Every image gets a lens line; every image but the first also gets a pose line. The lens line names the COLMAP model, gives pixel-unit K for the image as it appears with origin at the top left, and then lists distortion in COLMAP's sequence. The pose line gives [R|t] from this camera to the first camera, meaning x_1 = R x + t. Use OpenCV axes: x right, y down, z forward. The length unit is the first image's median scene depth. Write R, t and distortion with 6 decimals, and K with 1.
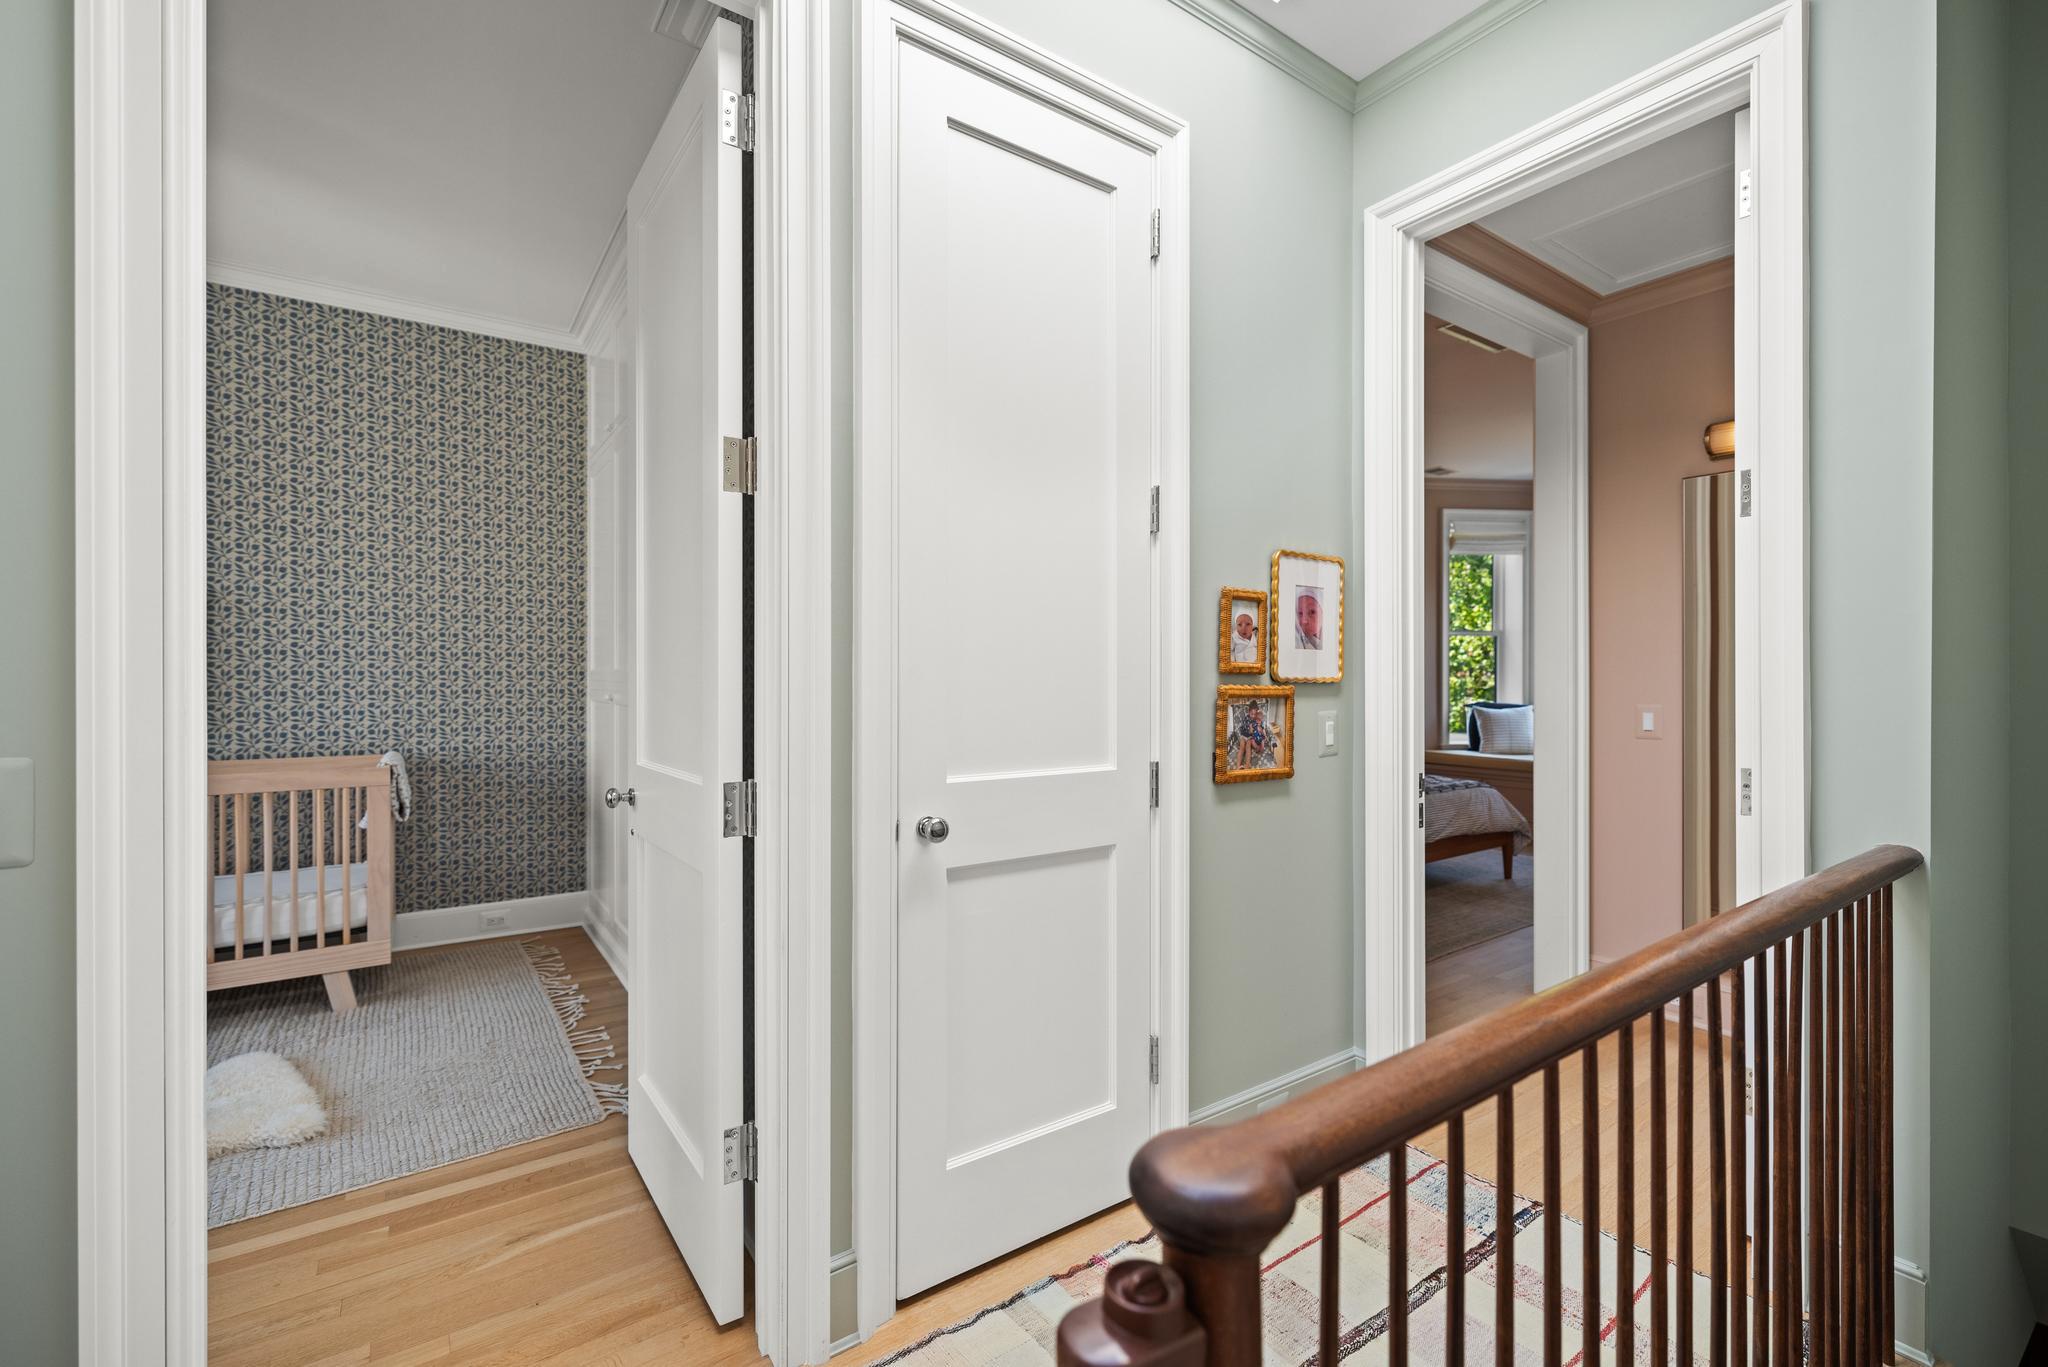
lens RADIAL K [[904.7, 0, 1015.3], [0, 904.7, 677.2], [0, 0, 1]] dist [-0.002647, -0.000380]
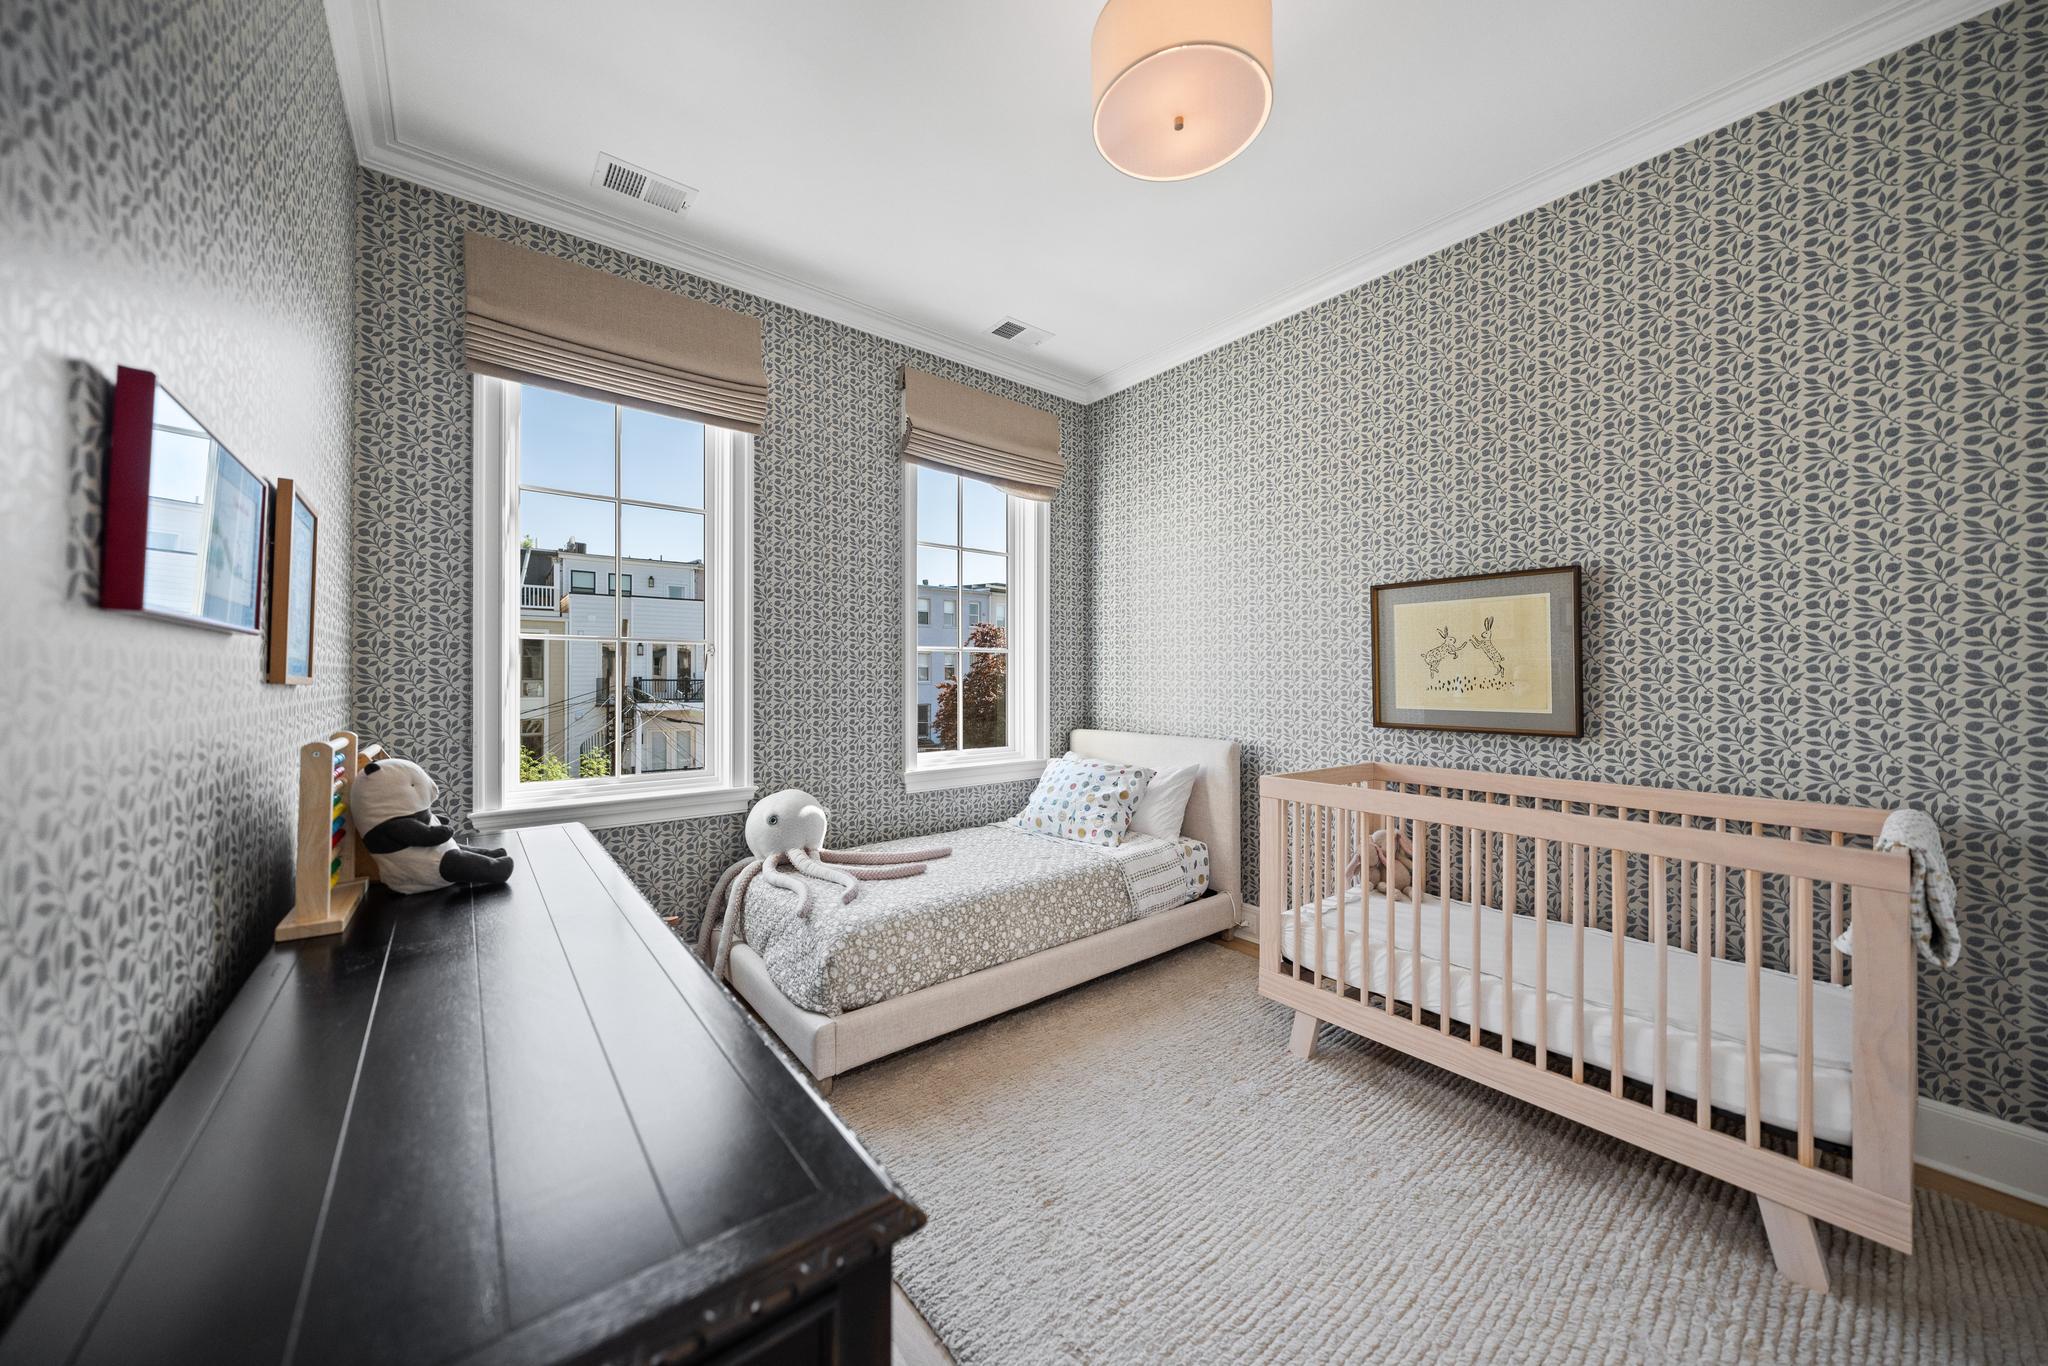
lens RADIAL K [[716.6, 0, 1018.4], [0, 716.6, 675.7], [0, 0, 1]] dist [-0.007939, 0.000479]
pose [[0.077668, -0.008594, -0.996942, -0.328805], [0.000760, 0.999963, -0.008561, 0.004048], [0.996979, -0.000093, 0.077671, 0.464172]]
